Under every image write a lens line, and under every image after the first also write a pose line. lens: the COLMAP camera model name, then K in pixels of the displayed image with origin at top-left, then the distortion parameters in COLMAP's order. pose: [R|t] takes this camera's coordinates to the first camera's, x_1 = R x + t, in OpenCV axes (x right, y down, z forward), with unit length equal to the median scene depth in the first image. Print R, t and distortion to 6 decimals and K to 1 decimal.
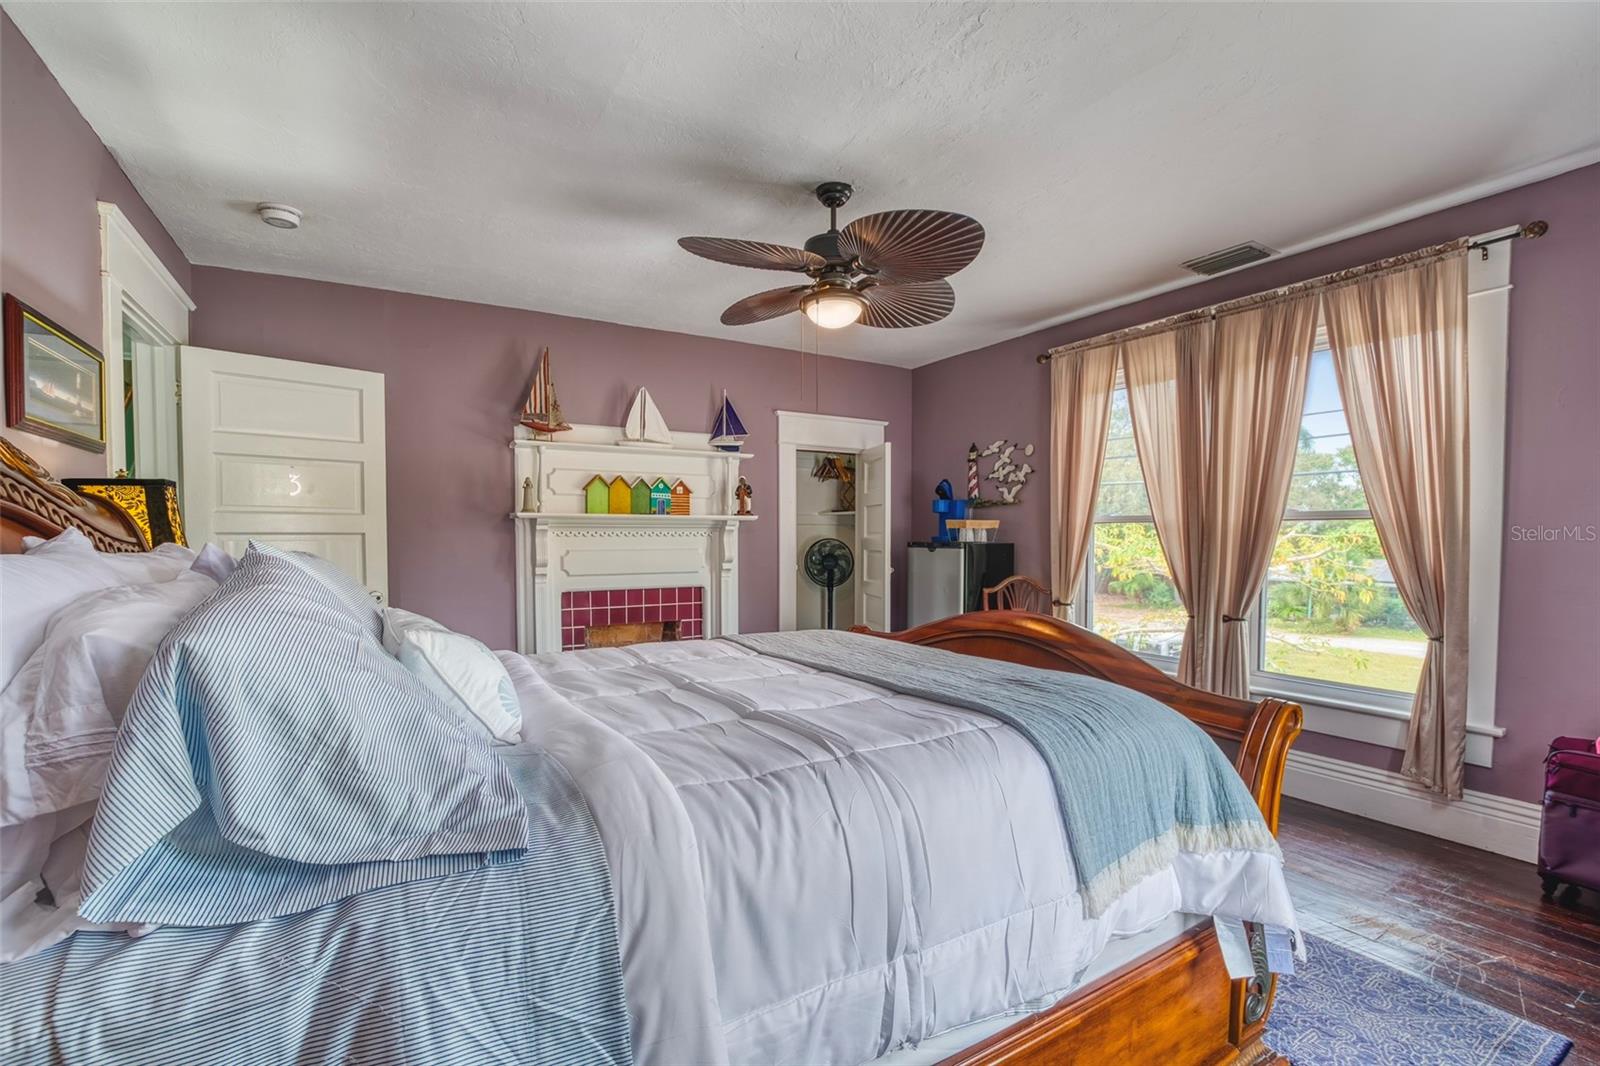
lens RADIAL K [[721.1, 0, 800.0], [0, 721.1, 533.0], [0, 0, 1]] dist [-0.000065, -0.000449]
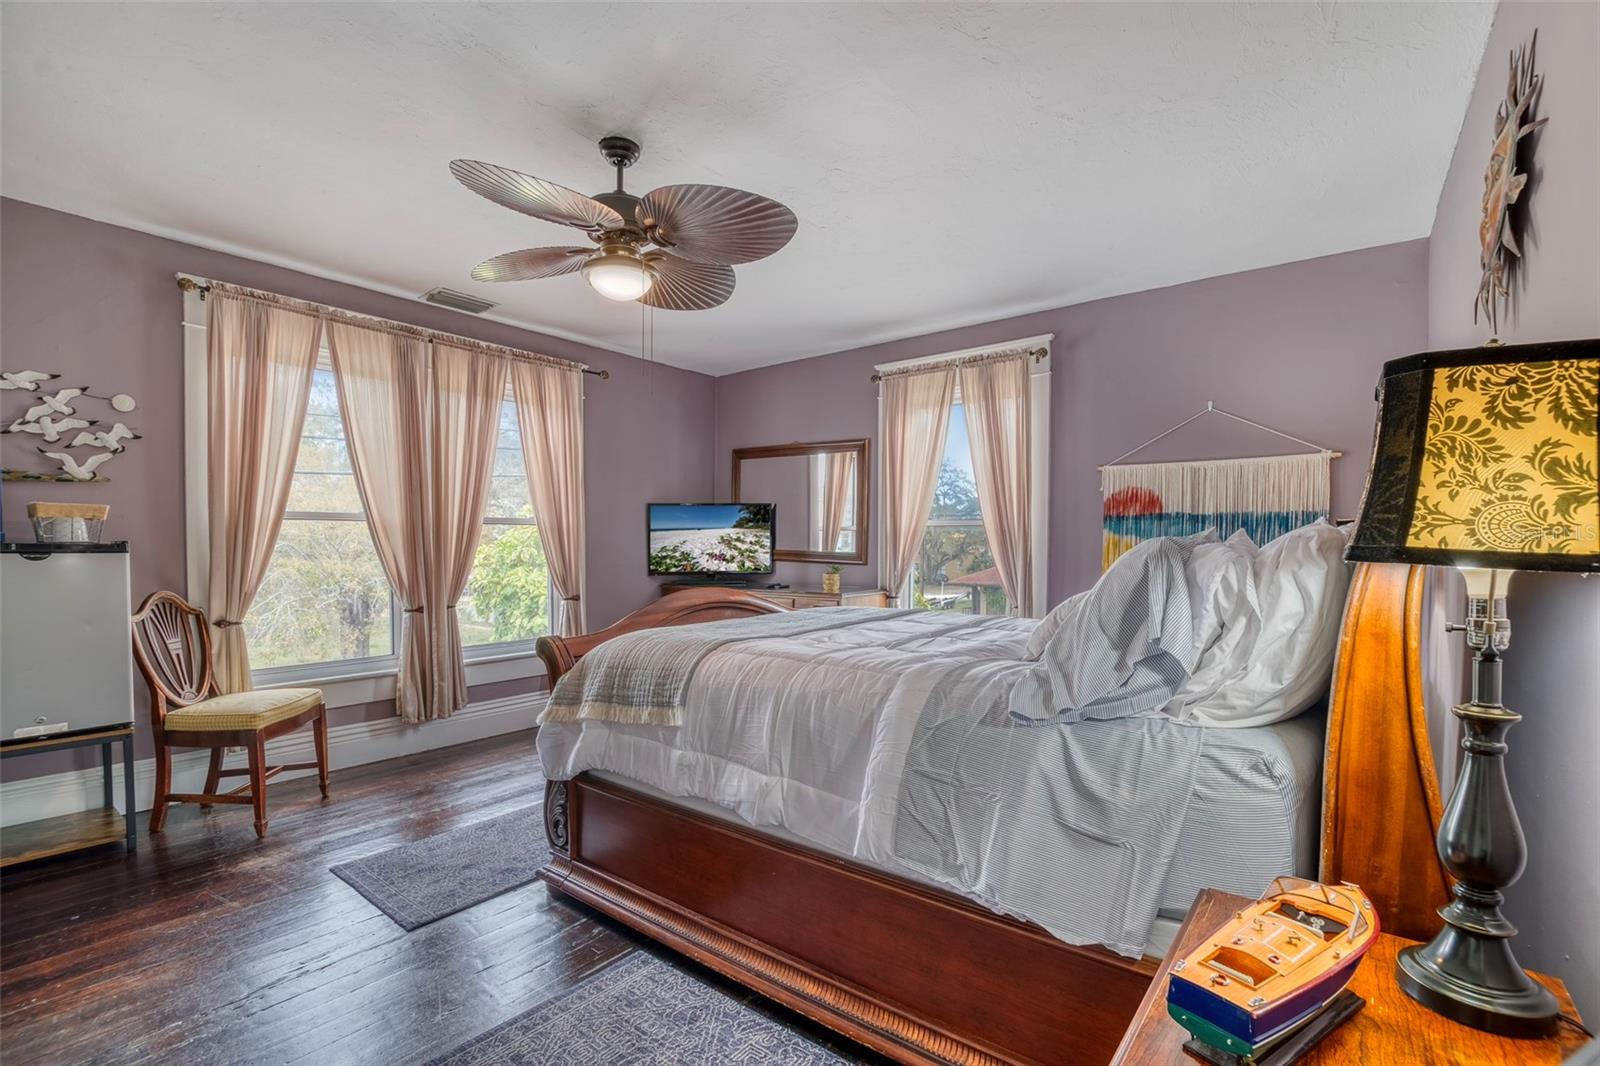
lens RADIAL K [[715.5, 0, 814.9], [0, 715.5, 557.2], [0, 0, 1]] dist [0.001305, 0.000337]
pose [[-0.376146, -0.023379, 0.926265, -0.553600], [-0.001374, 0.999695, 0.024675, 0.009343], [-0.926559, 0.008009, -0.376064, 0.688013]]
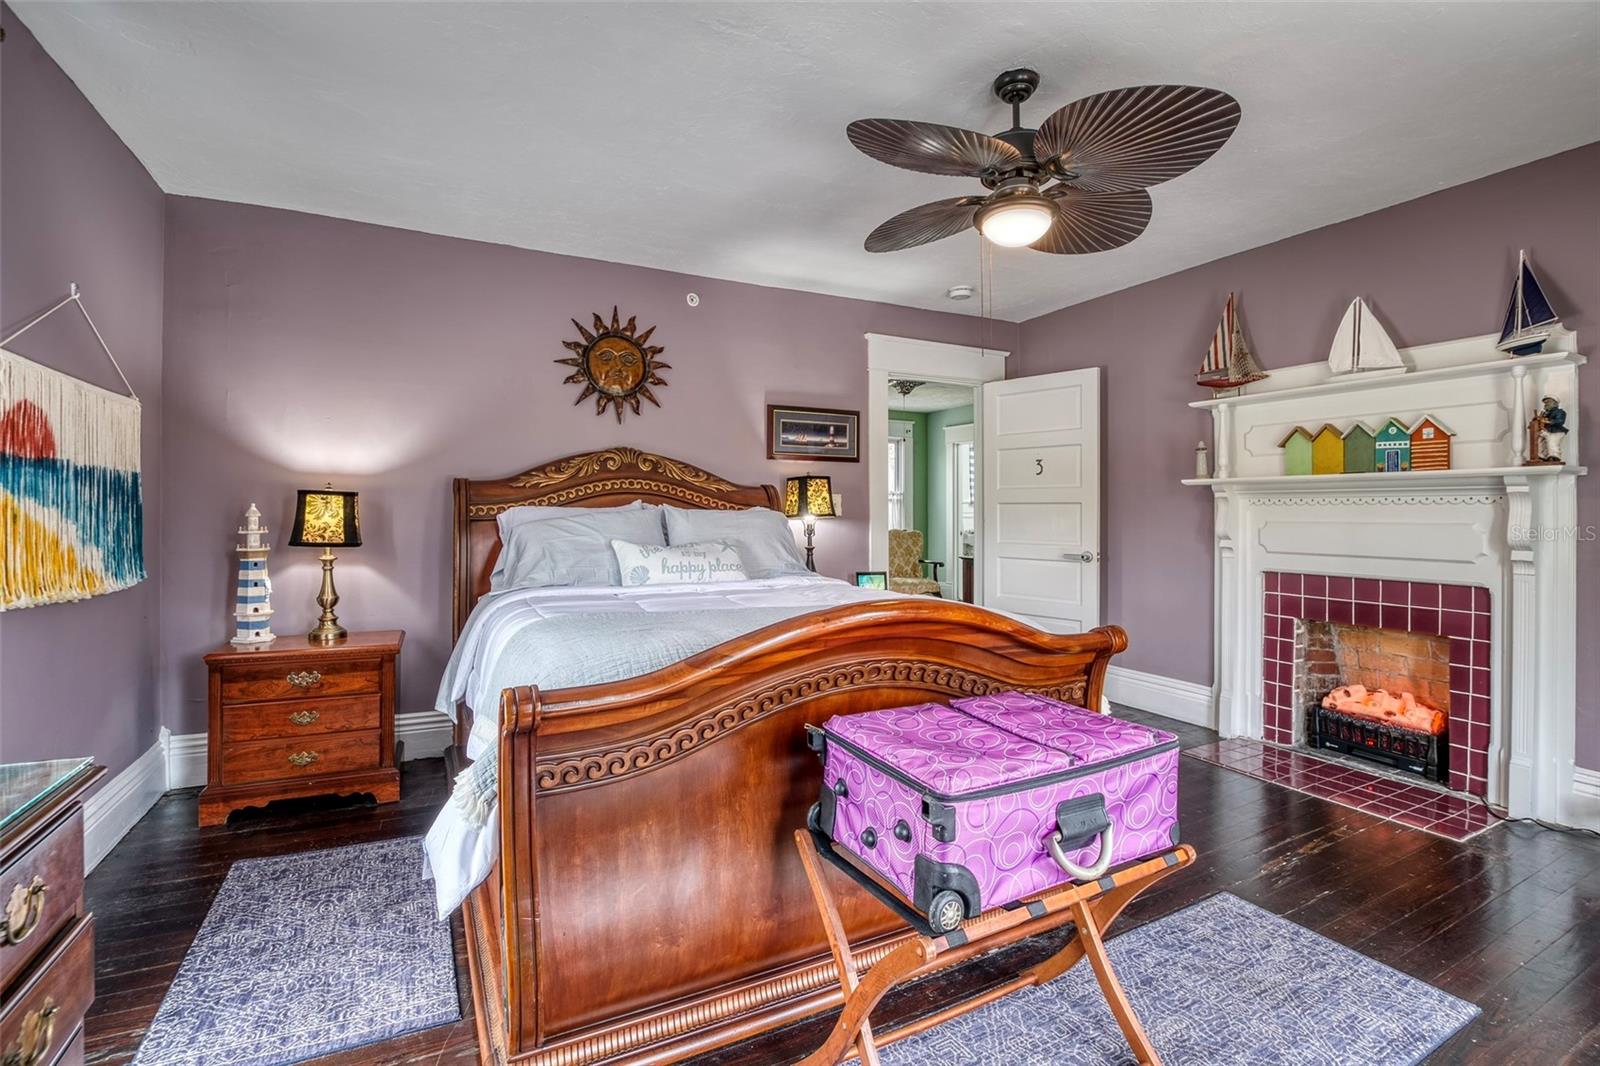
lens RADIAL K [[752.1, 0, 788.0], [0, 752.1, 487.9], [0, 0, 1]] dist [-0.001092, -0.000132]
pose [[-0.054648, -0.028102, -0.998110, 0.567978], [-0.000814, 0.999605, -0.028099, 0.009968], [0.998505, -0.000724, -0.054650, 0.483682]]
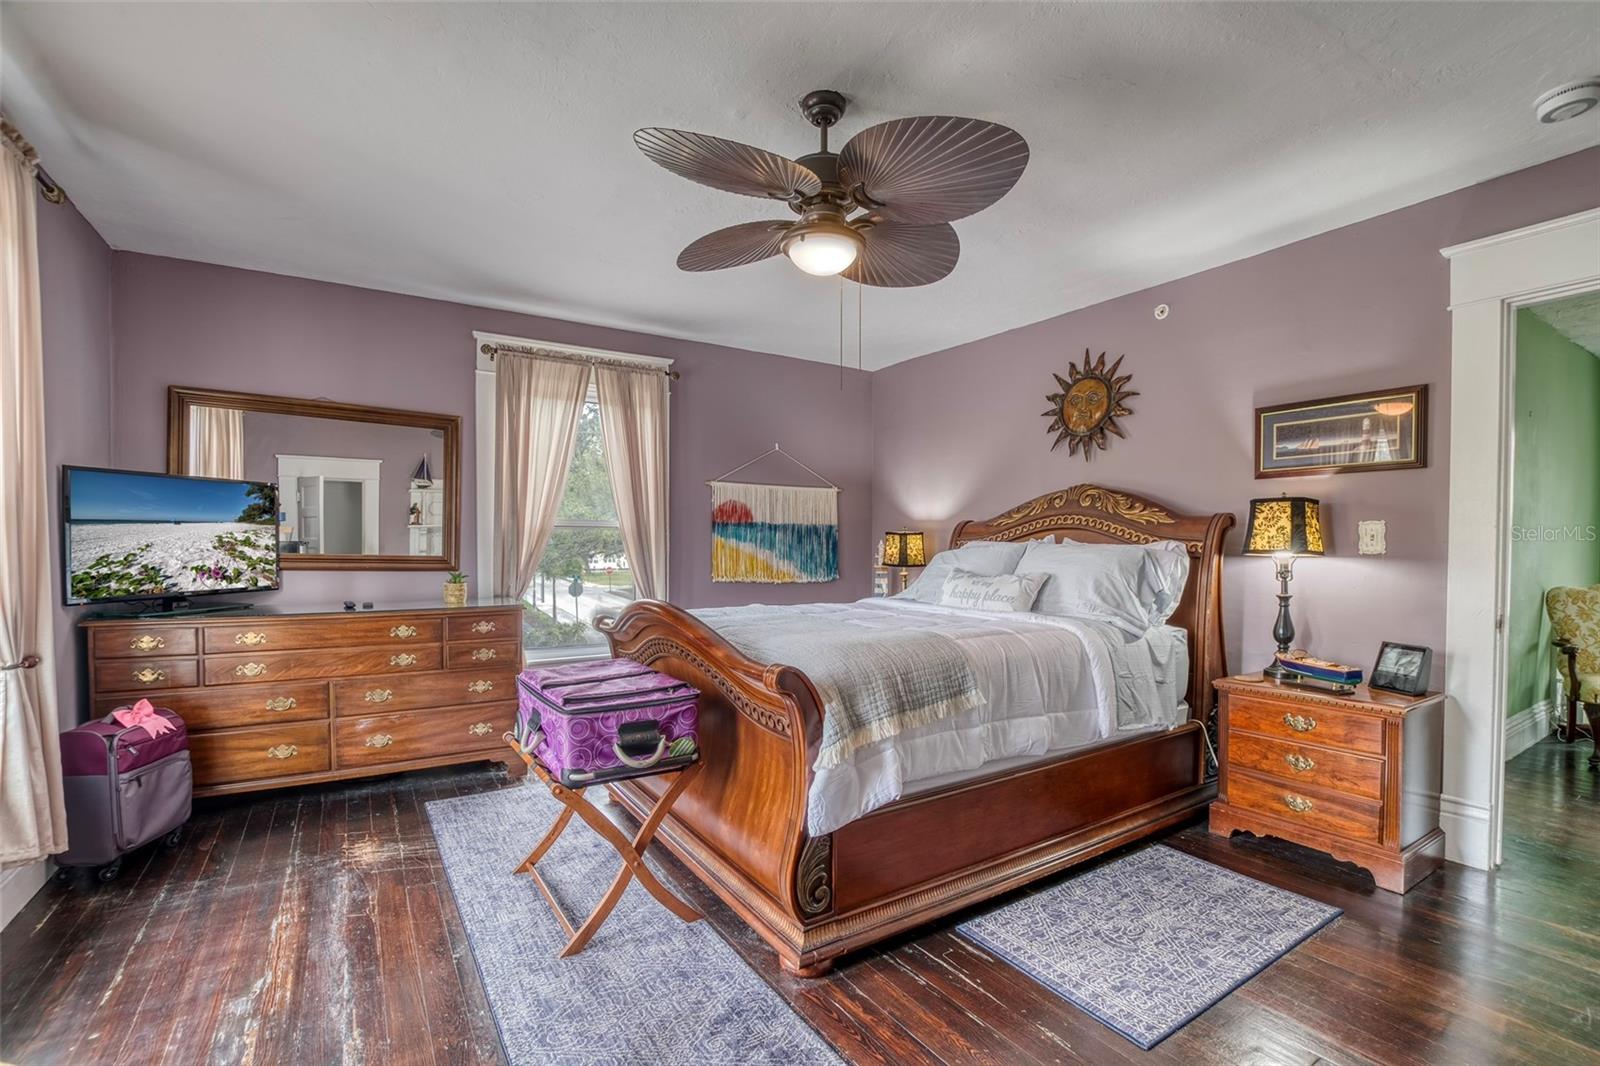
lens RADIAL K [[715.5, 0, 814.9], [0, 715.5, 557.2], [0, 0, 1]] dist [0.001305, 0.000337]
pose [[-0.998178, 0.000974, -0.060335, 0.066171], [-0.000199, 0.999811, 0.019429, 0.010002], [0.060343, 0.019405, -0.997989, 1.121101]]
